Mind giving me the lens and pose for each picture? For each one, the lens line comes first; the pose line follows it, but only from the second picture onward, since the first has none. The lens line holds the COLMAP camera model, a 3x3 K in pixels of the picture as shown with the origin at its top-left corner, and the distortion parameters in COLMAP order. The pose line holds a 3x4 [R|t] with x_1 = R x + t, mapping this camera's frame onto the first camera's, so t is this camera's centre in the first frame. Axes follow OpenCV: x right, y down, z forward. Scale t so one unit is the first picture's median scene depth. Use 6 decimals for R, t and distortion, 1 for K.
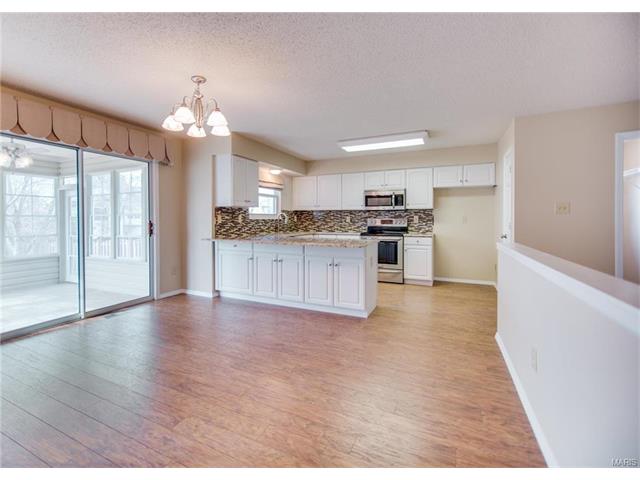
lens RADIAL K [[295.4, 0, 319.1], [0, 295.4, 220.8], [0, 0, 1]] dist [-0.001306, -0.000105]
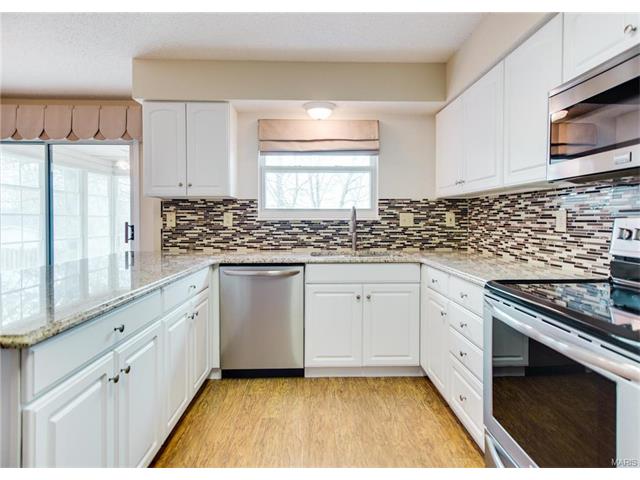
lens RADIAL K [[368.1, 0, 322.4], [0, 368.1, 226.6], [0, 0, 1]] dist [-0.000923, -0.000011]
pose [[0.435776, 0.018616, -0.899863, 0.356379], [-0.004921, 0.999820, 0.018301, -0.005909], [0.900042, -0.003547, 0.435789, 0.765790]]
